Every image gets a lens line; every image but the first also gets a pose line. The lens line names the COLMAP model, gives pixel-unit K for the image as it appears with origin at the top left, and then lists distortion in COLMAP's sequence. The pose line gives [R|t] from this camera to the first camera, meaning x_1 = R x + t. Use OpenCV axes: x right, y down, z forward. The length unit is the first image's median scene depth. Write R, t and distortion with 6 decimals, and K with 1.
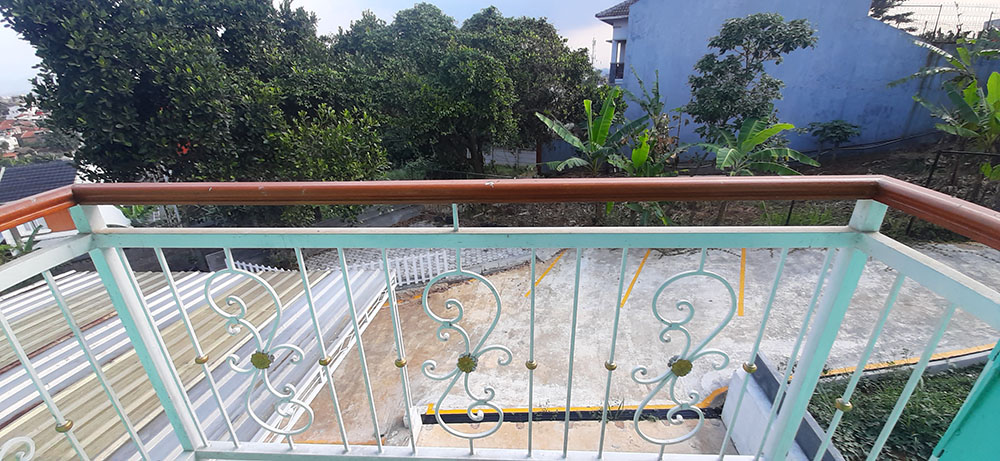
lens RADIAL K [[386.9, 0, 501.8], [0, 386.9, 232.4], [0, 0, 1]] dist [-0.010403, -0.002854]
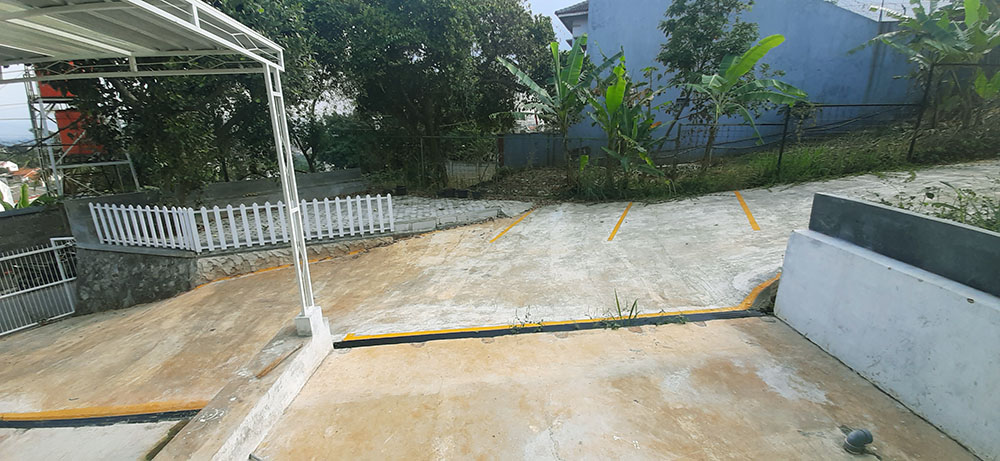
lens RADIAL K [[386.9, 0, 502.6], [0, 386.9, 234.5], [0, 0, 1]] dist [-0.010403, -0.002854]
pose [[0.994759, -0.007480, 0.101978, 0.004035], [0.020532, 0.991621, -0.127539, 0.231668], [-0.100170, 0.128964, 0.986577, 0.187672]]
